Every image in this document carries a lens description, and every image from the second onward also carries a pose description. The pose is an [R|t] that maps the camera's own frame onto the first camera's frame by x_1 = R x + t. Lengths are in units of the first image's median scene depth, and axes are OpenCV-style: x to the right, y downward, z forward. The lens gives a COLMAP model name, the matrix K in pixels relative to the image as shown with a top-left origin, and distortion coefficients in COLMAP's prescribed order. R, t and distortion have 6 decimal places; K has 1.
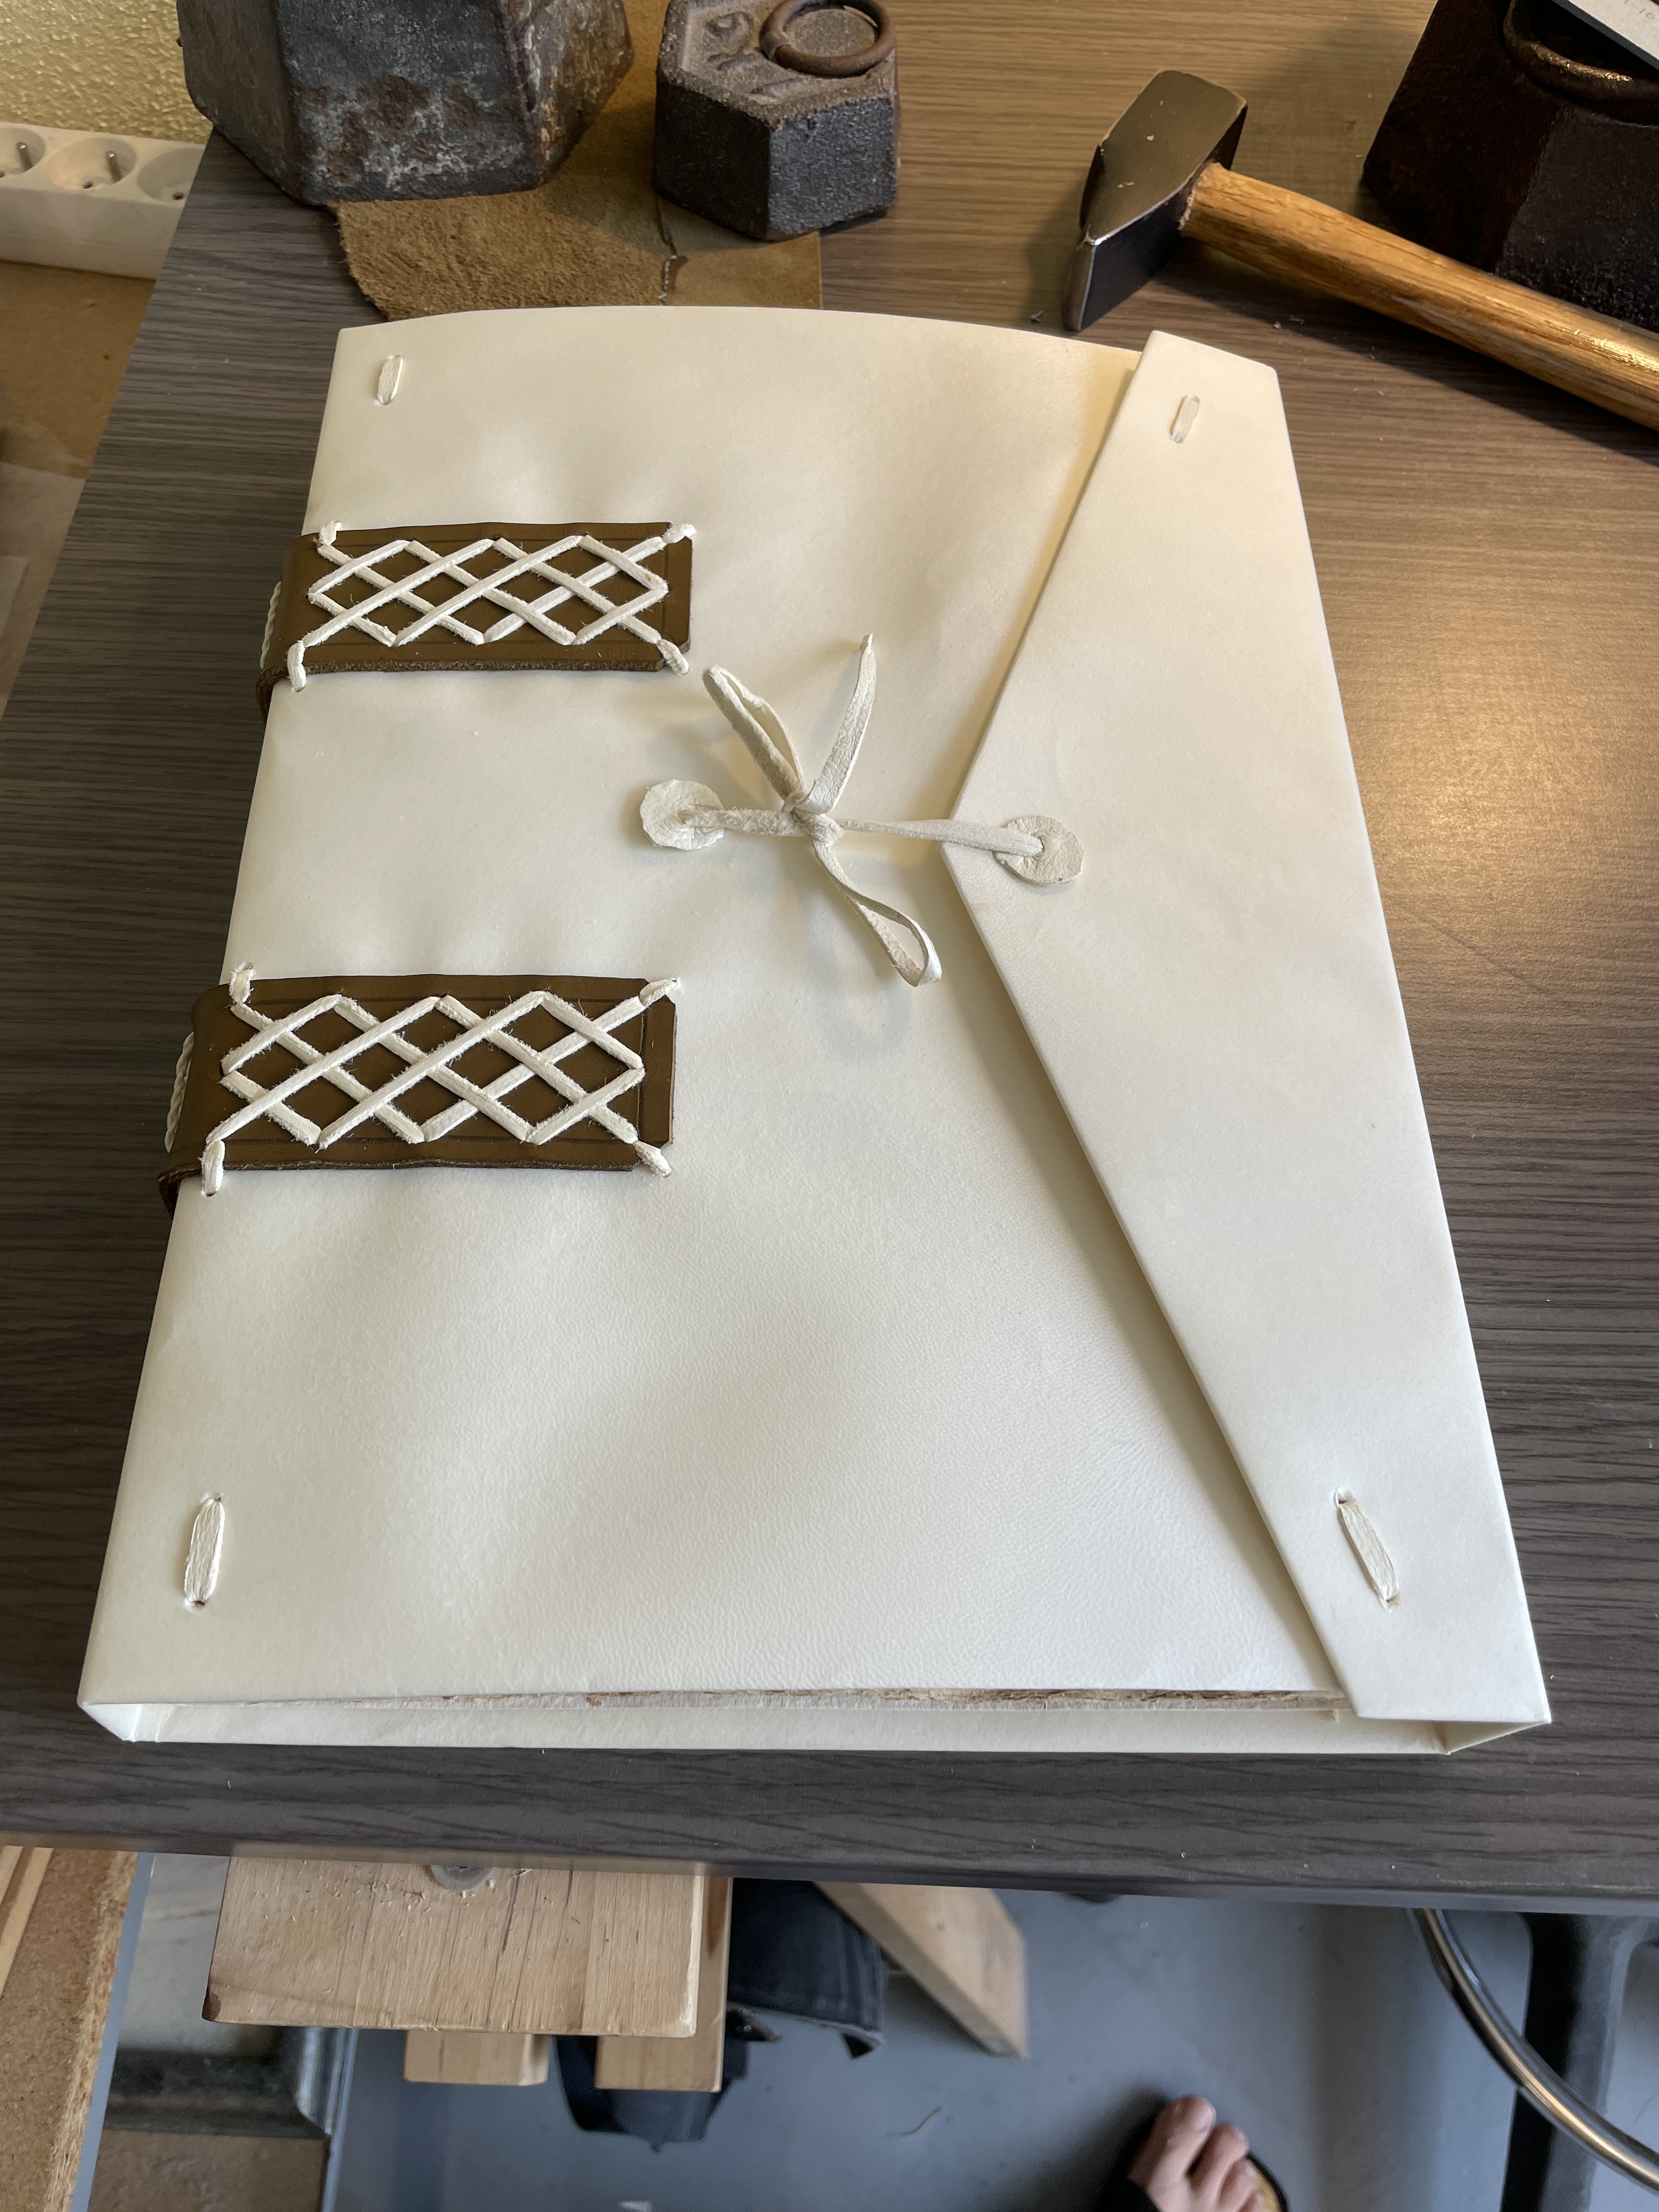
lens RADIAL K [[1713.9, 0, 843.9], [0, 1713.9, 1087.4], [0, 0, 1]] dist [0.047026, -0.080641]
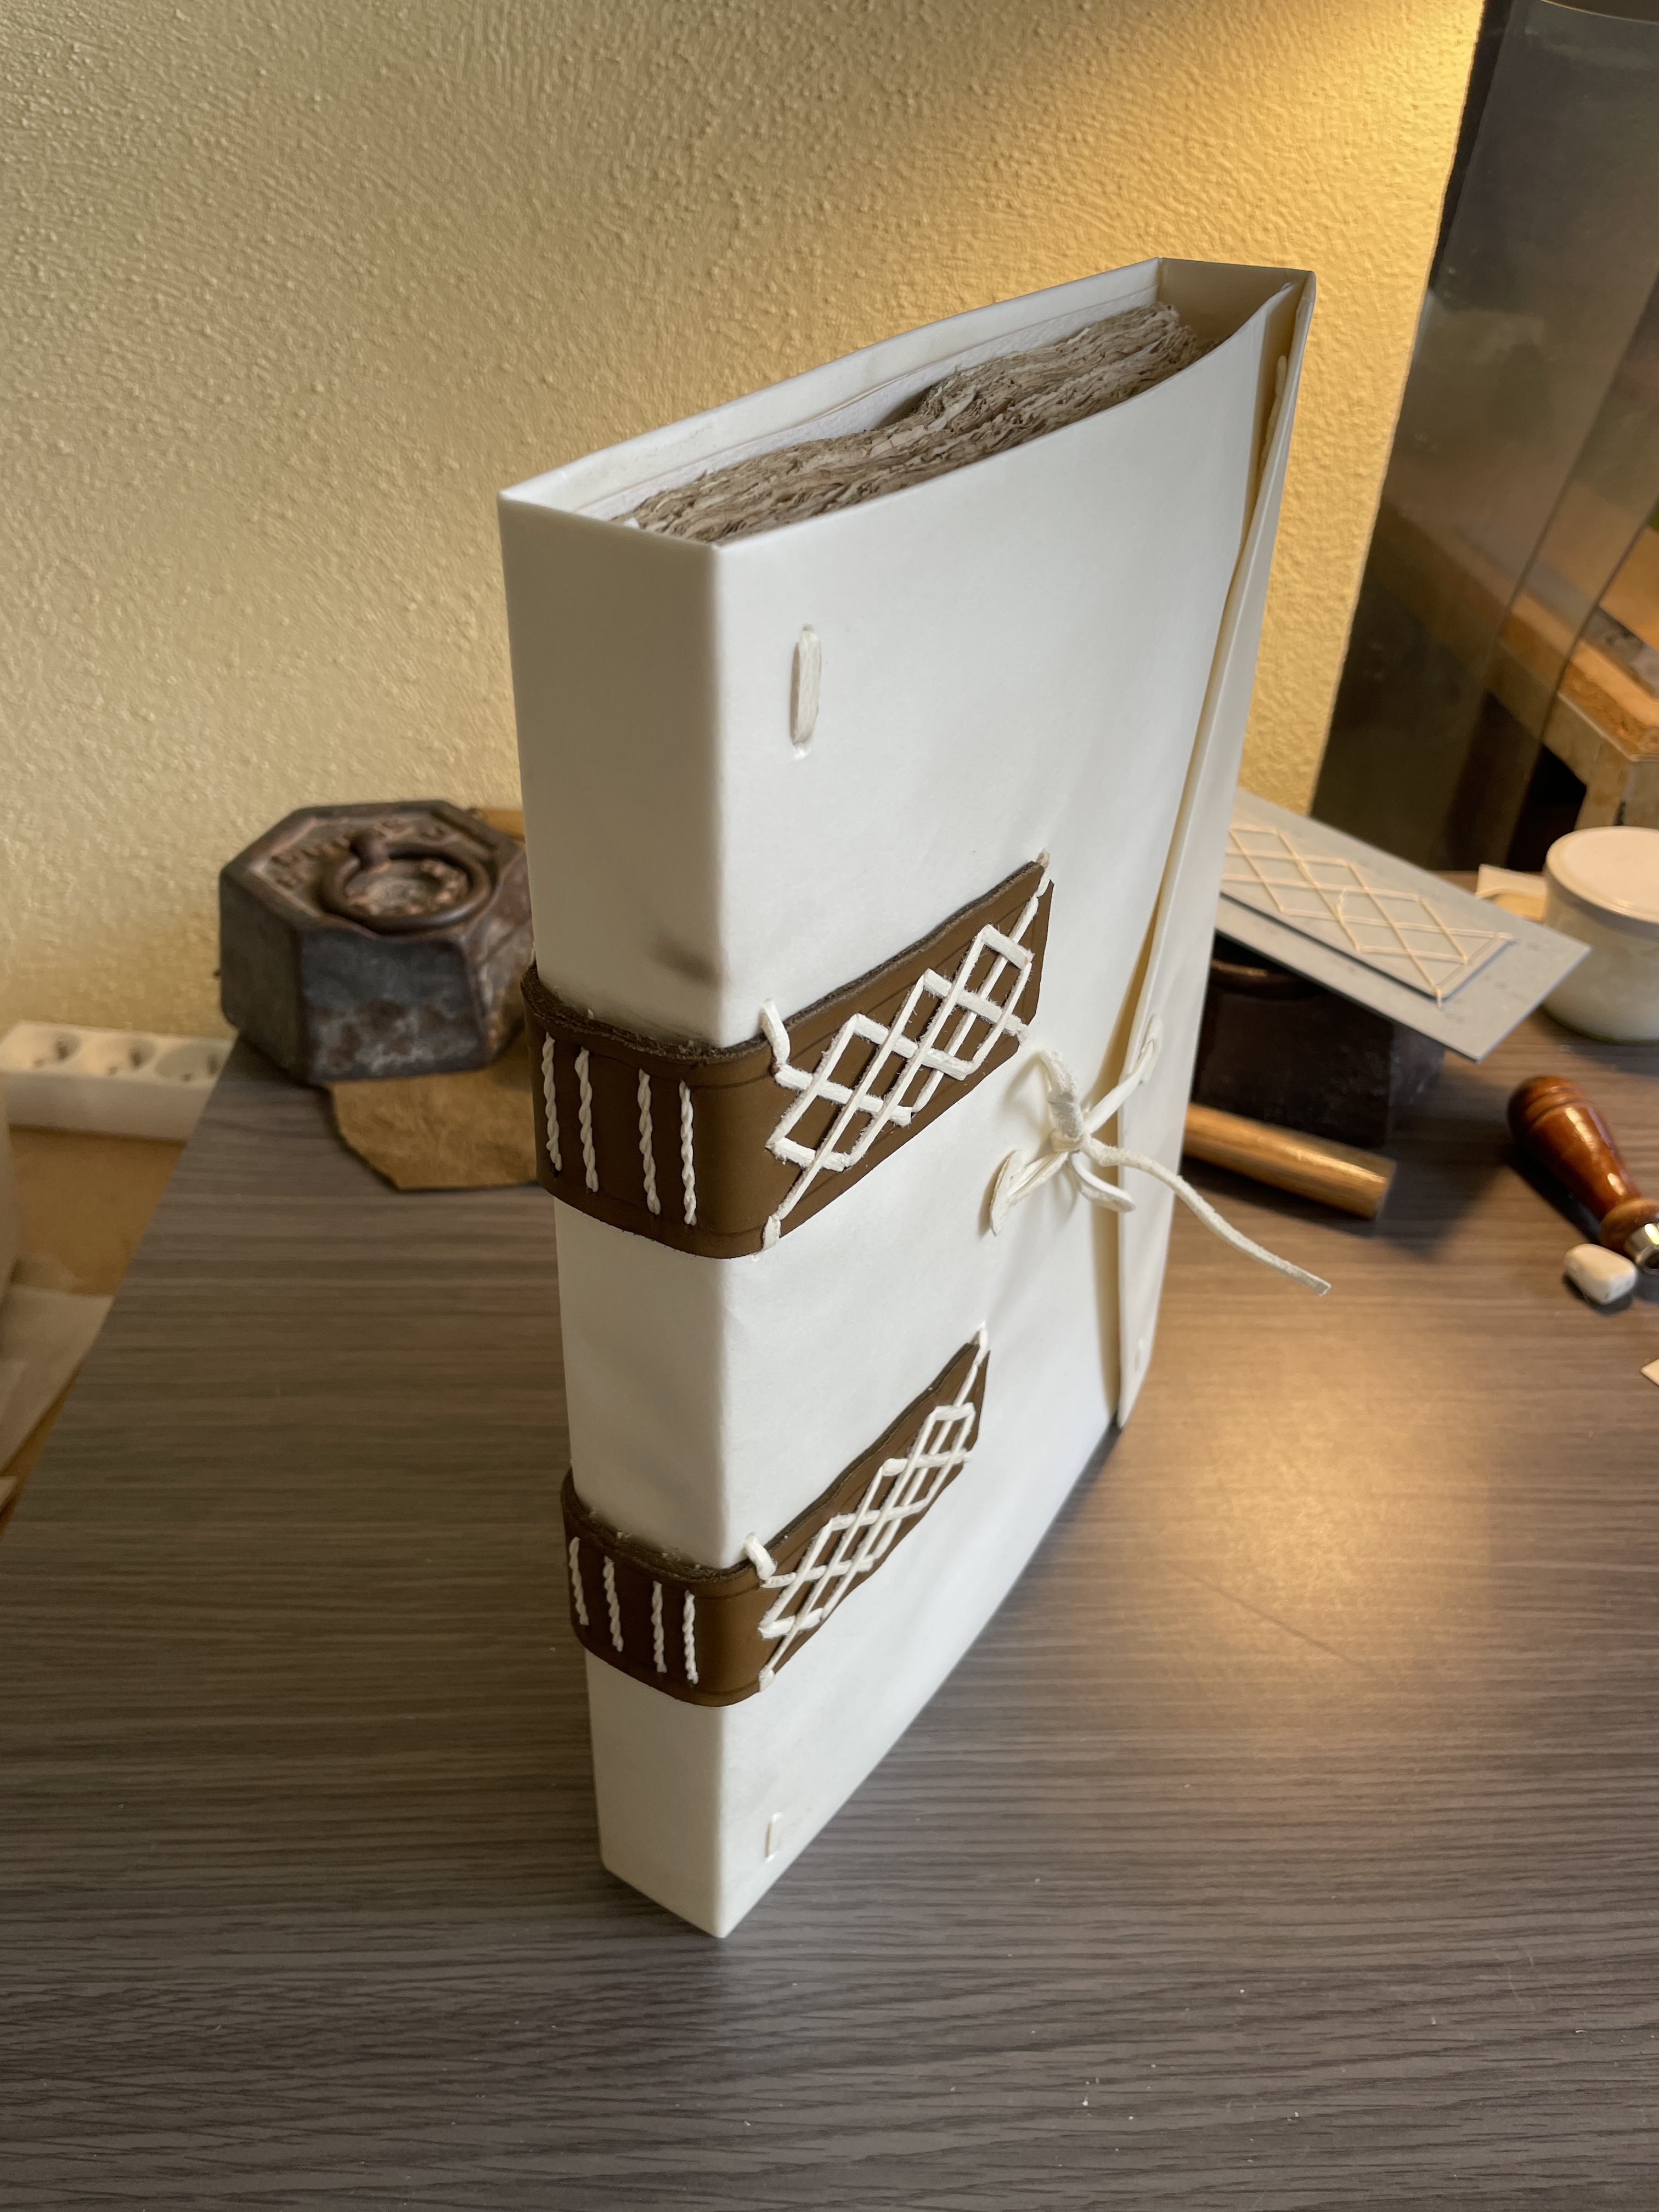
lens RADIAL K [[1713.9, 0, 841.0], [0, 1713.9, 1107.6], [0, 0, 1]] dist [0.047026, -0.080641]
pose [[0.997674, -0.033434, 0.059410, 0.021031], [0.055546, 0.903914, -0.424092, 0.105713], [-0.039523, 0.426405, 0.903668, -0.247736]]
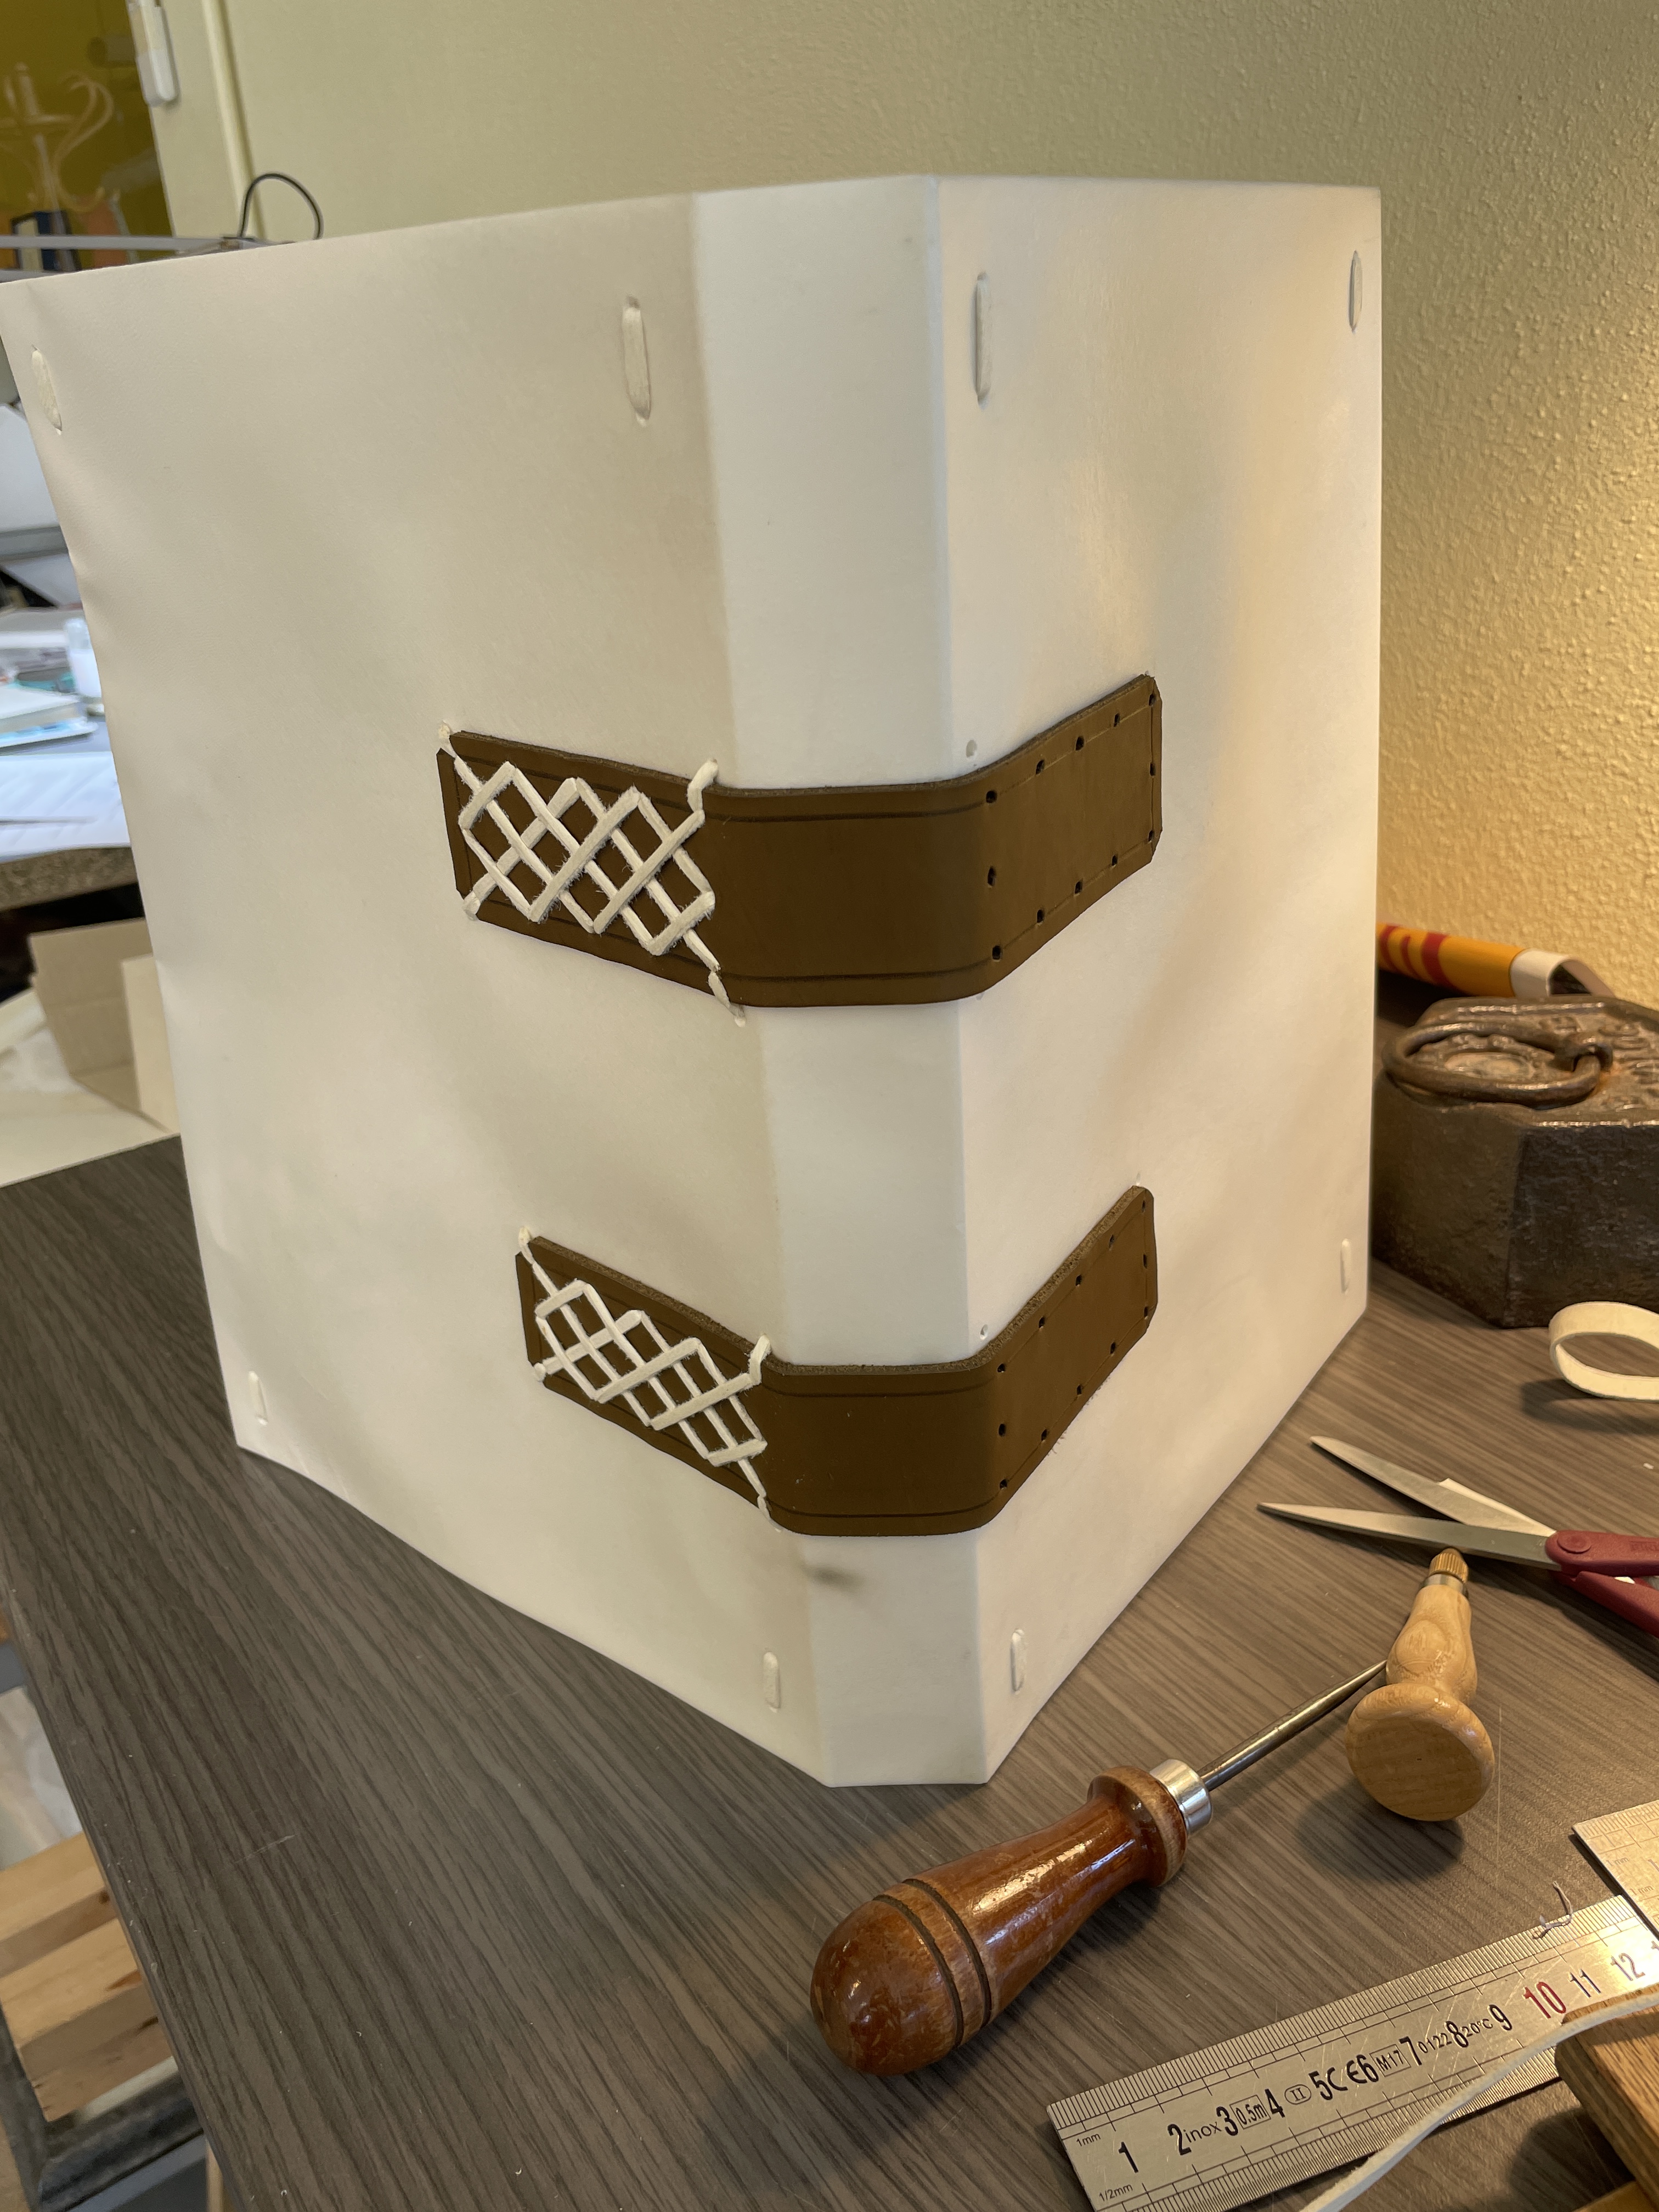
lens RADIAL K [[1713.9, 0, 822.2], [0, 1713.9, 1097.0], [0, 0, 1]] dist [0.047026, -0.080641]
pose [[0.603341, 0.279857, -0.746766, 1.309066], [-0.658057, 0.703674, -0.267963, 0.050970], [0.450488, 0.653088, 0.608717, 0.071257]]
